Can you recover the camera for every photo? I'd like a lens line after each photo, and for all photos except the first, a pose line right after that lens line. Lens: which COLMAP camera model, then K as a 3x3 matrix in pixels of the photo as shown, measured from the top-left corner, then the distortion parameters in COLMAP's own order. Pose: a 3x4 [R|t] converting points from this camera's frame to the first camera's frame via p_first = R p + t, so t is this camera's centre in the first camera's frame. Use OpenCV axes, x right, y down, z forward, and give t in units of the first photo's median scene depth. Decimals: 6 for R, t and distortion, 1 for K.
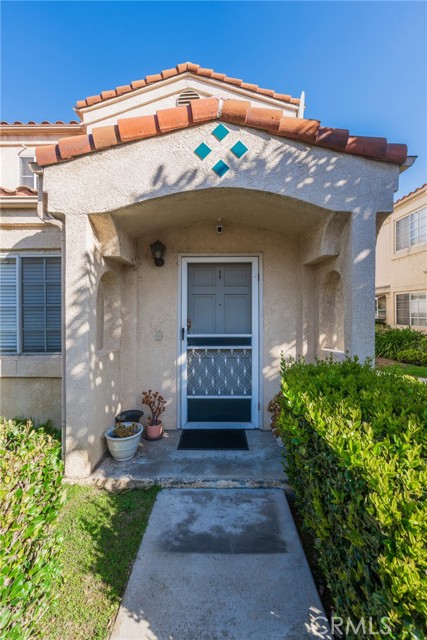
lens RADIAL K [[266.0, 0, 213.7], [0, 266.0, 314.5], [0, 0, 1]] dist [0.002314, -0.000855]
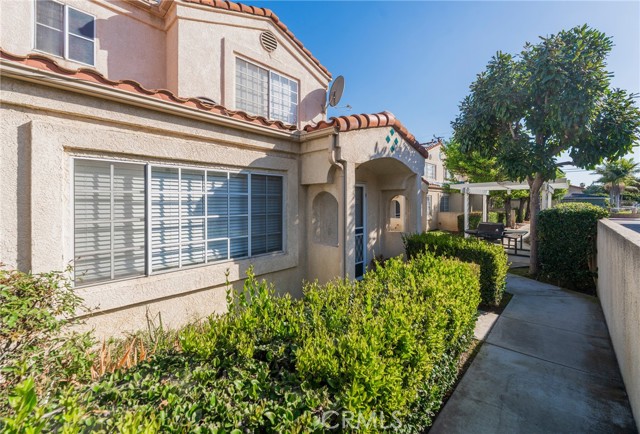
lens RADIAL K [[275.5, 0, 321.1], [0, 275.5, 212.5], [0, 0, 1]] dist [0.002747, 0.000178]
pose [[0.668859, -0.026402, 0.742921, -1.448062], [0.013736, 0.999637, 0.023158, -0.070904], [-0.743263, -0.005285, 0.668979, -0.038860]]
